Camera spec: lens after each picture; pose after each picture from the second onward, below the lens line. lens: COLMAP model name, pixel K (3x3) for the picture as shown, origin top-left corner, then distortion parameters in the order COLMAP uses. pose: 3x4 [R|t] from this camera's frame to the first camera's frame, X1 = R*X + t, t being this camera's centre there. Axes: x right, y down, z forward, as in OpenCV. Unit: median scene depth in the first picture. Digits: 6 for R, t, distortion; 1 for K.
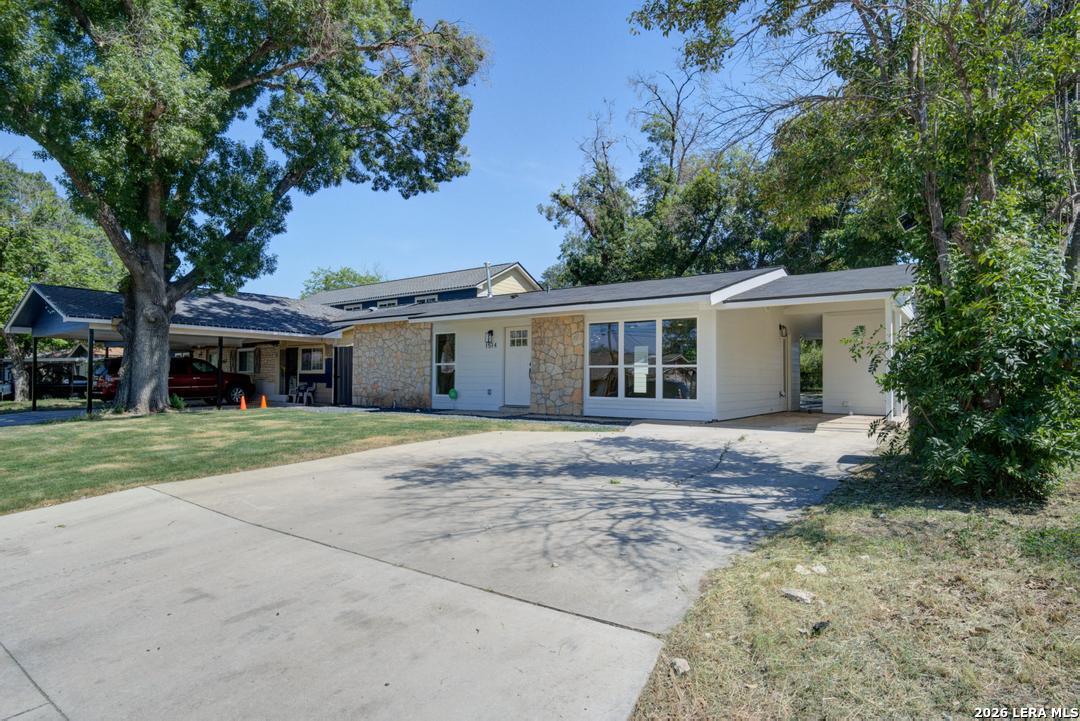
lens RADIAL K [[608.8, 0, 552.2], [0, 608.8, 368.0], [0, 0, 1]] dist [-0.035648, 0.000192]
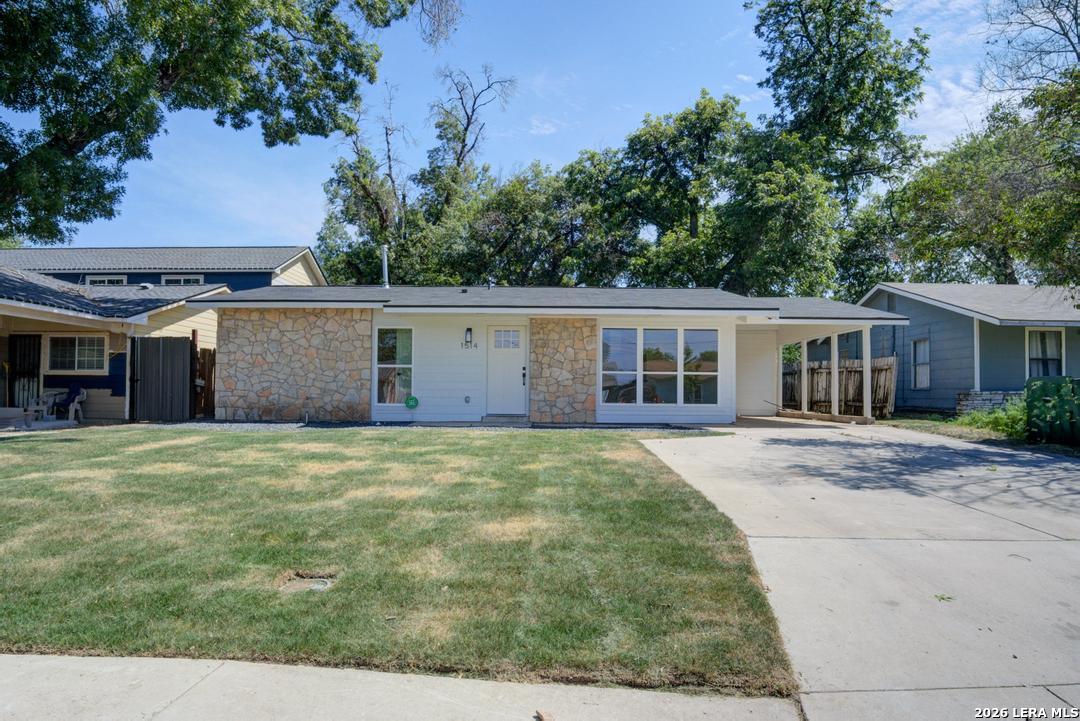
lens RADIAL K [[608.8, 0, 552.2], [0, 608.8, 368.0], [0, 0, 1]] dist [-0.035648, 0.000192]
pose [[0.805338, 0.022382, 0.592393, -0.478703], [-0.014233, 0.999729, -0.018423, 0.008227], [-0.592645, 0.006406, 0.805438, 0.217441]]
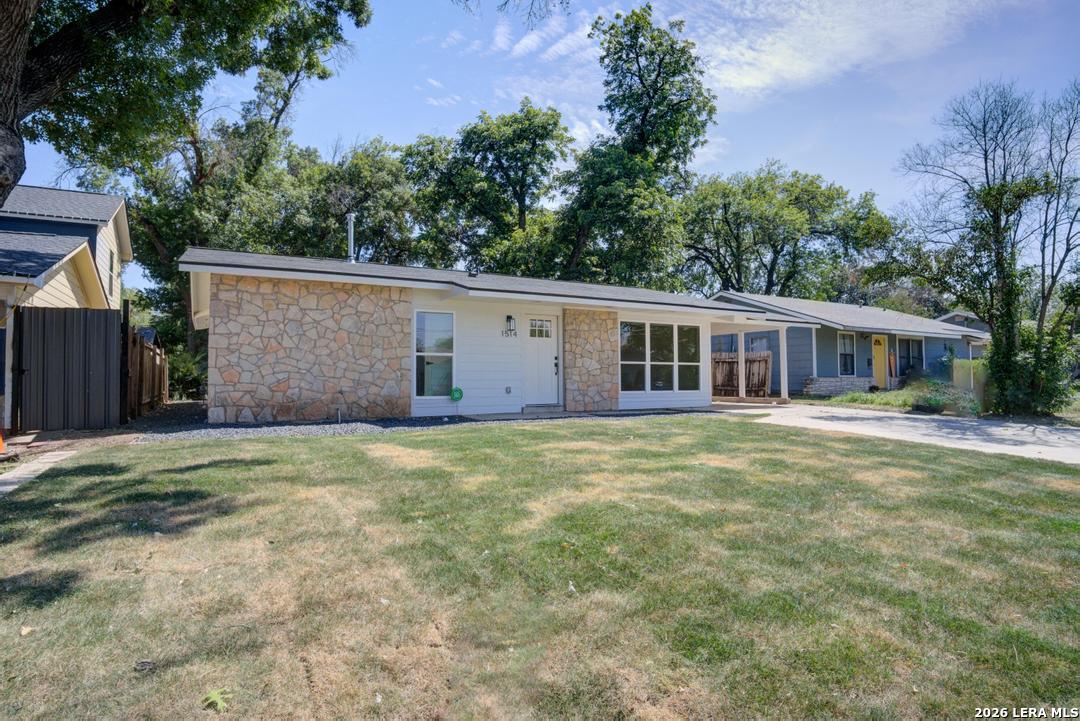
lens RADIAL K [[588.4, 0, 540.0], [0, 588.4, 360.5], [0, 0, 1]] dist [-0.041251, 0.000966]
pose [[0.415361, 0.020753, 0.909420, -0.748890], [-0.014790, 0.999762, -0.016060, 0.010478], [-0.909536, -0.006780, 0.415569, 0.583935]]
